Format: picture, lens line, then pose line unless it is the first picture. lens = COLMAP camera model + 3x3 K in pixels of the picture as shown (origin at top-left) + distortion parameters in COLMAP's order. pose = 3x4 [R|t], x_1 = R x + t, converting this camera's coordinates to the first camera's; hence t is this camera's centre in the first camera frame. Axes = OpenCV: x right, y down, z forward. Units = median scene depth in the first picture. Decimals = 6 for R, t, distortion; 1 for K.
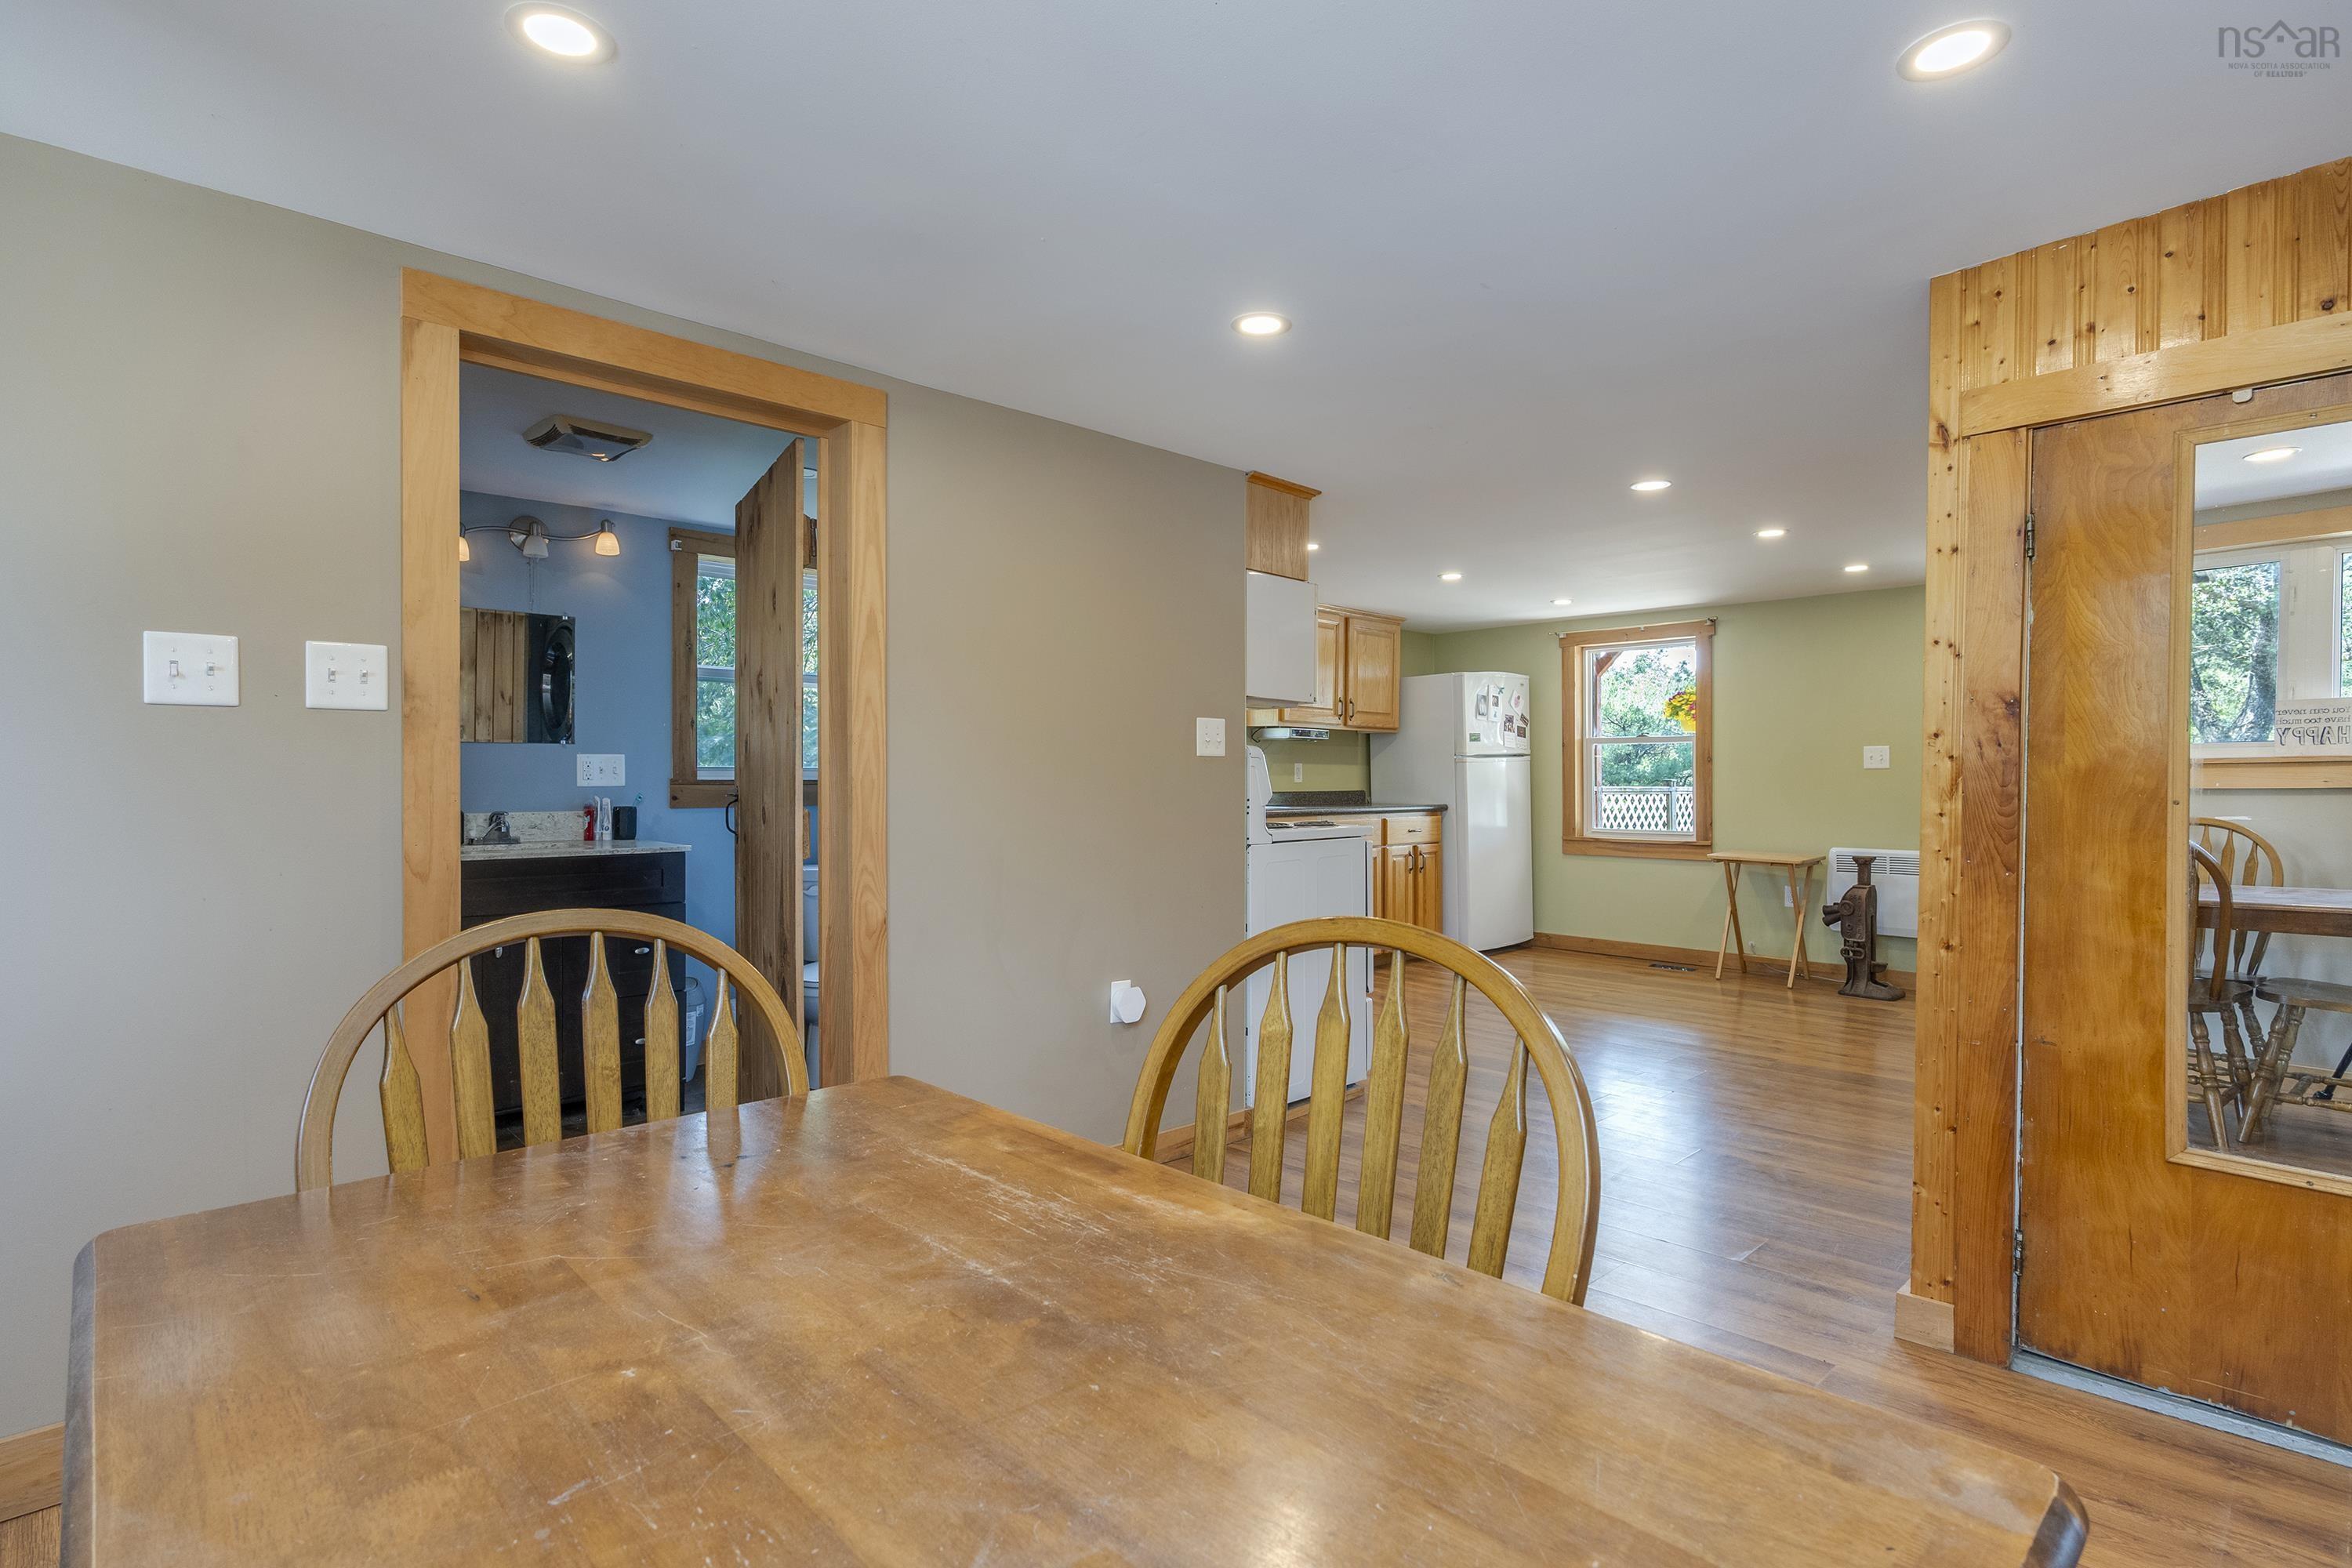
lens RADIAL K [[1175.1, 0, 1169.5], [0, 1175.1, 772.8], [0, 0, 1]] dist [-0.001573, -0.000297]
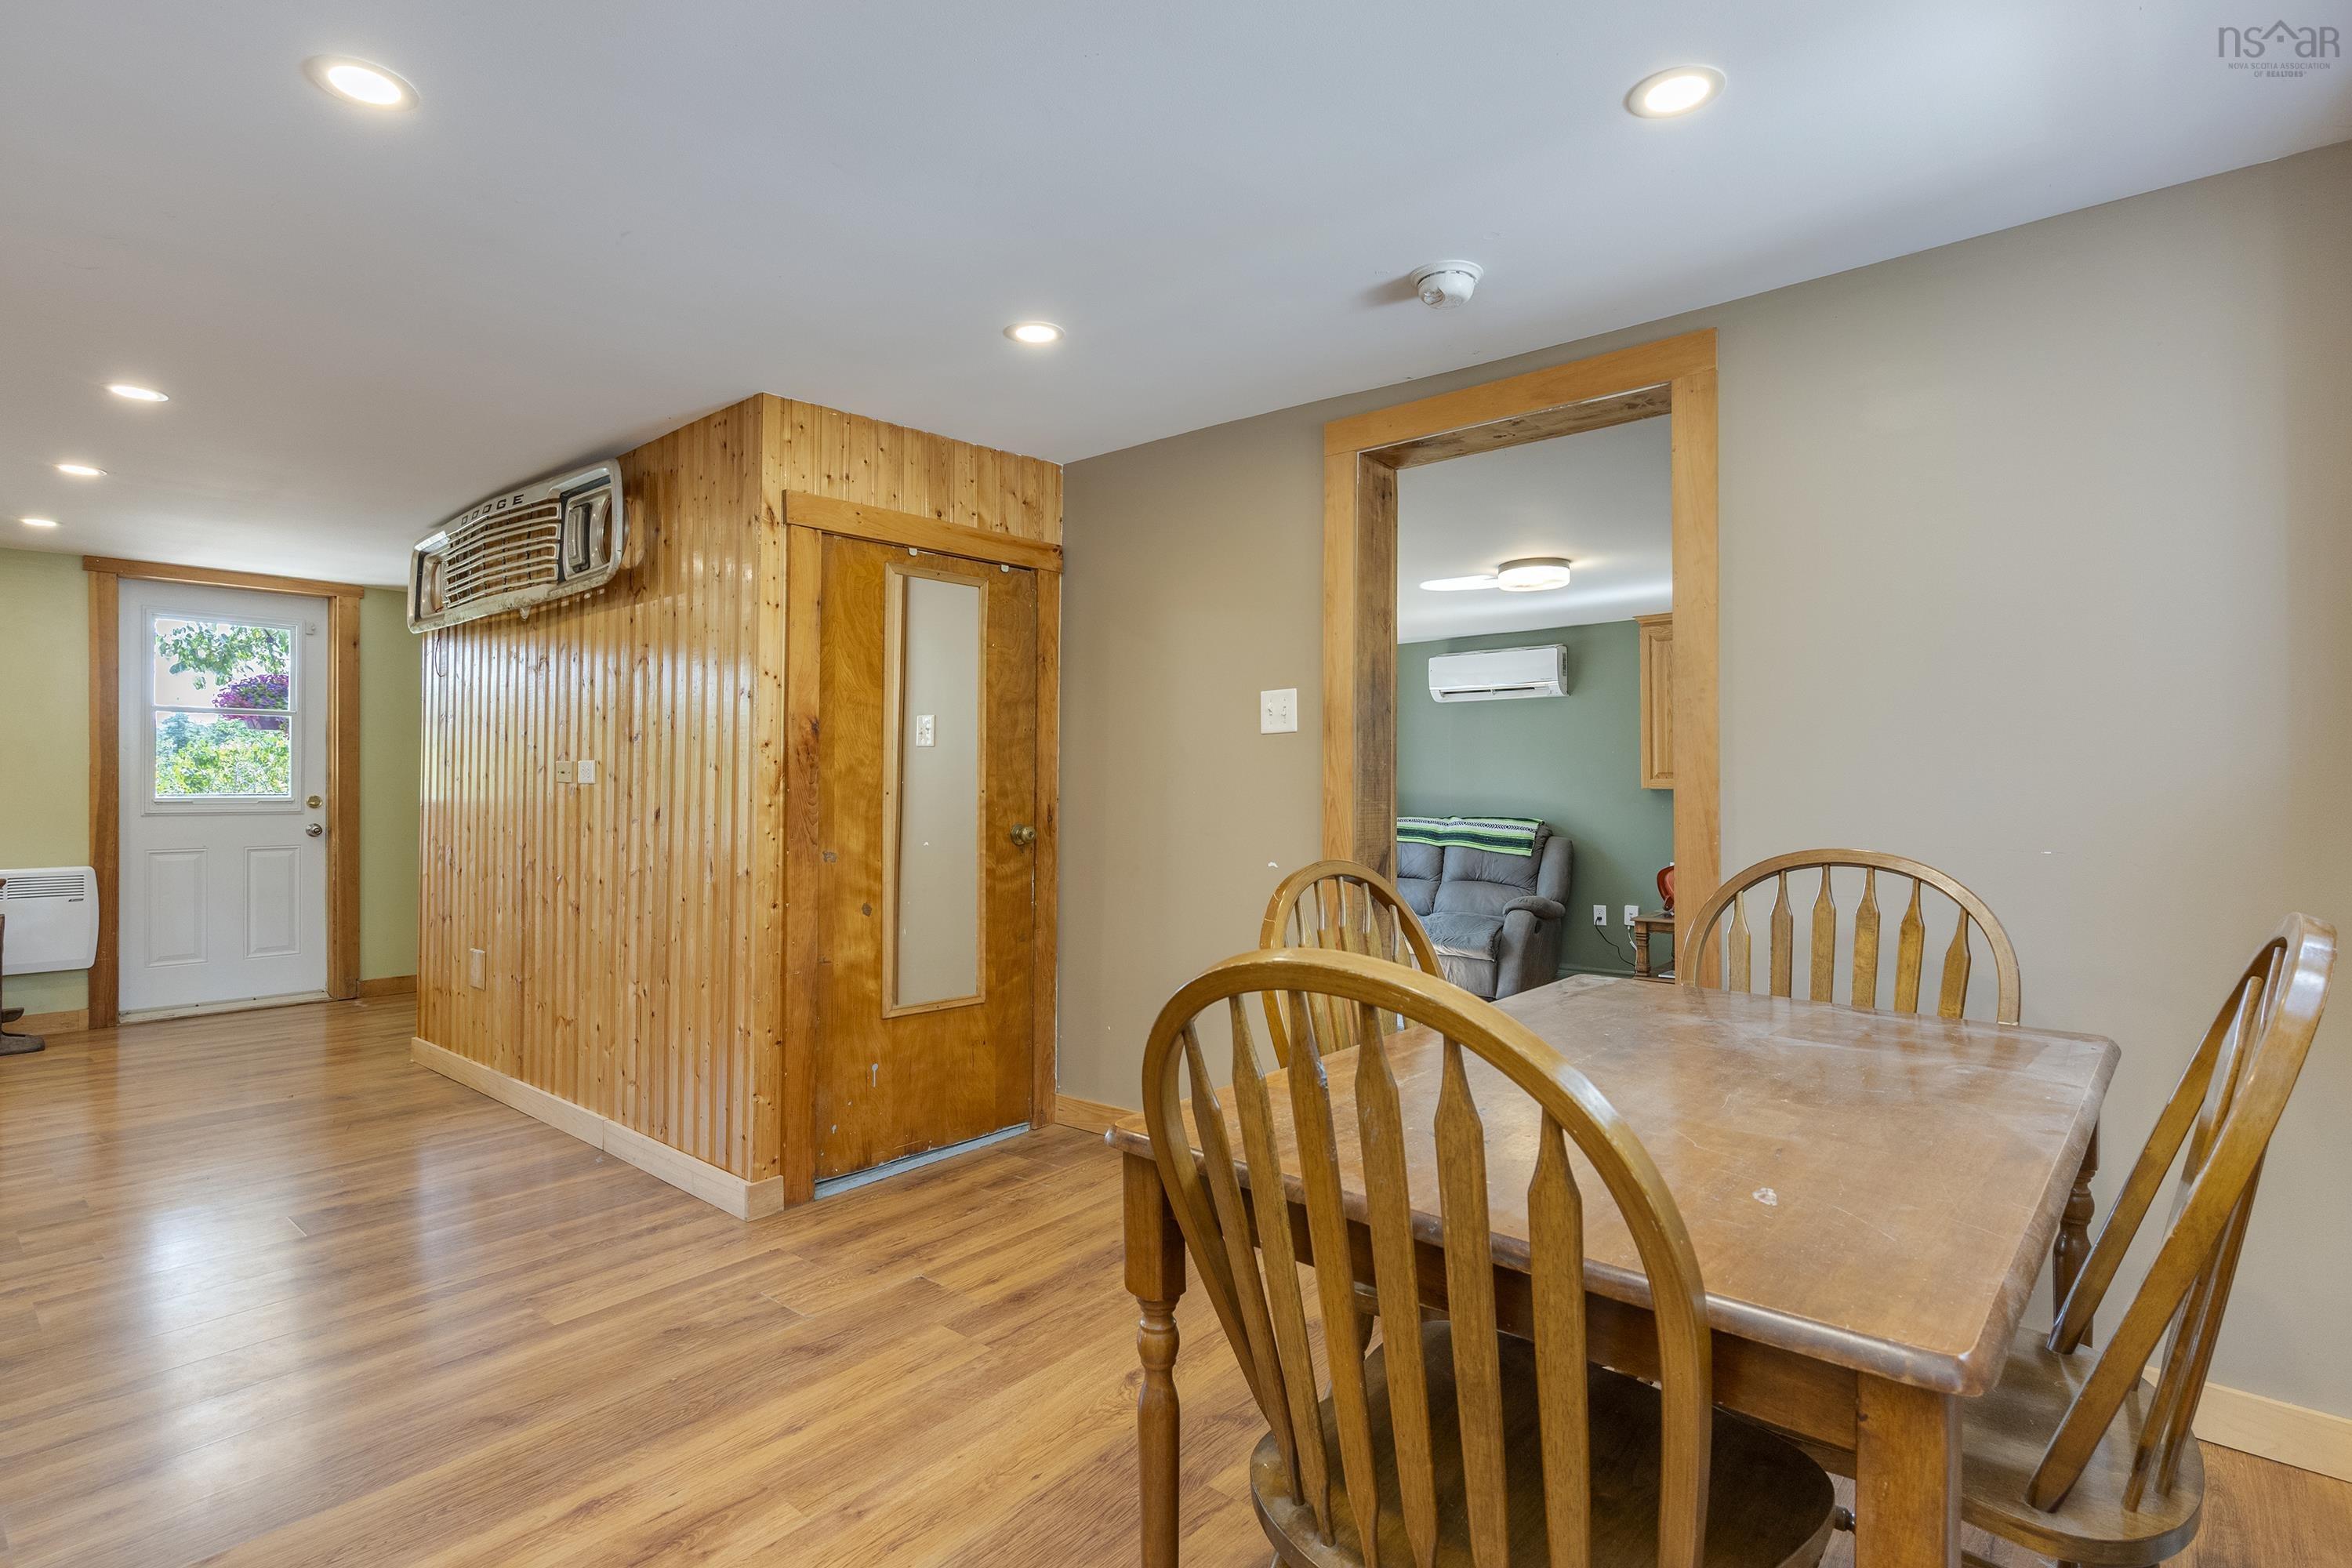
lens RADIAL K [[1154.8, 0, 1176.0], [0, 1154.8, 784.0], [0, 0, 1]] dist [-0.003024, -0.000380]
pose [[-0.096630, 0.004347, 0.995311, -0.233676], [-0.002747, 0.999985, -0.004634, 0.005771], [-0.995317, -0.003182, -0.096616, 0.236518]]
